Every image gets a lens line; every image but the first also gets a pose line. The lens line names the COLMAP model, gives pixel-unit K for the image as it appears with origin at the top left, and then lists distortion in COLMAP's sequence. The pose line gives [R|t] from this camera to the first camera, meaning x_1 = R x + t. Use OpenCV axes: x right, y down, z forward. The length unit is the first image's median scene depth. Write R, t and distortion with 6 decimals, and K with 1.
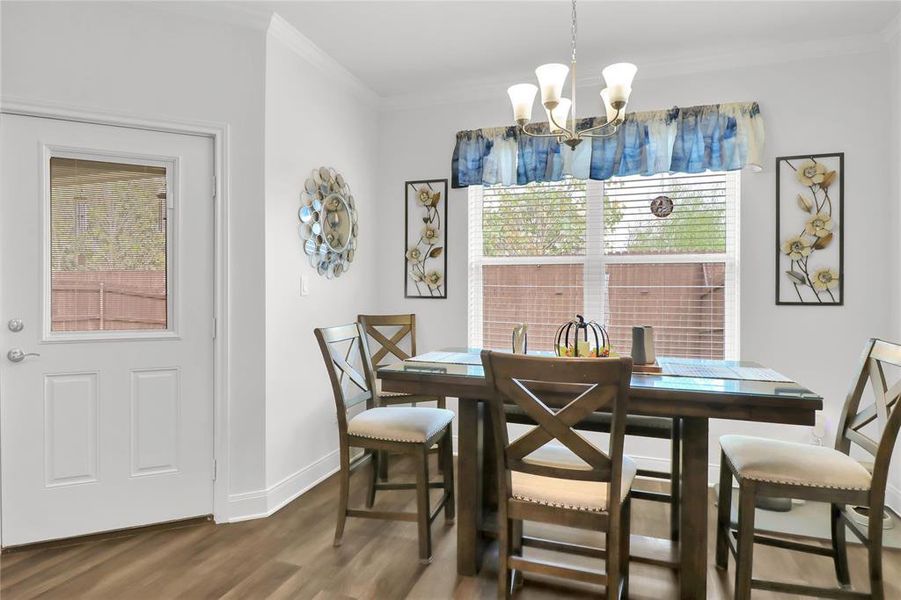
lens RADIAL K [[519.7, 0, 438.4], [0, 519.7, 296.3], [0, 0, 1]] dist [0.003713, -0.008385]
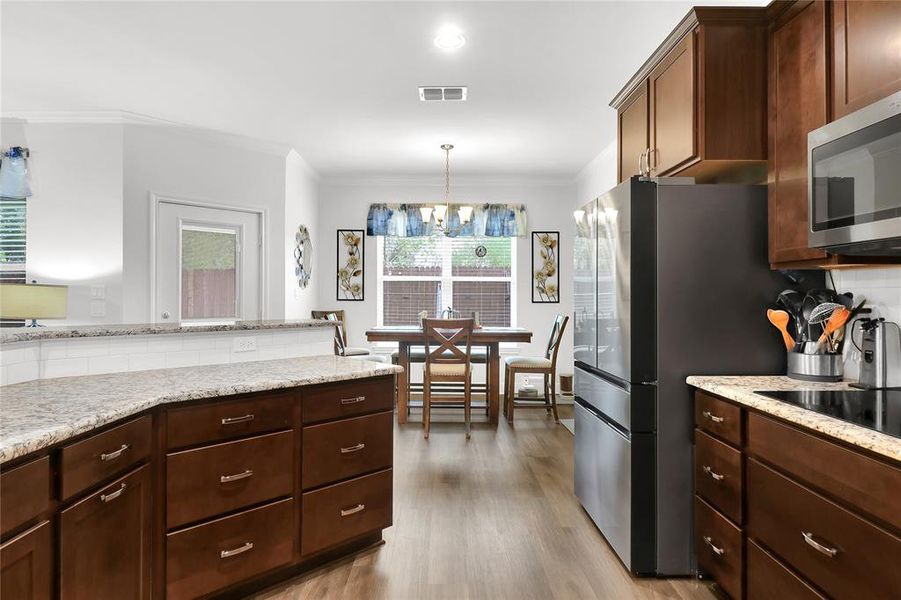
lens RADIAL K [[519.7, 0, 450.5], [0, 519.7, 295.5], [0, 0, 1]] dist [0.003713, -0.008385]
pose [[0.938513, -0.000597, 0.345242, -0.363367], [0.004205, 0.999944, -0.009702, 0.006018], [-0.345217, 0.010557, 0.938464, -0.815444]]
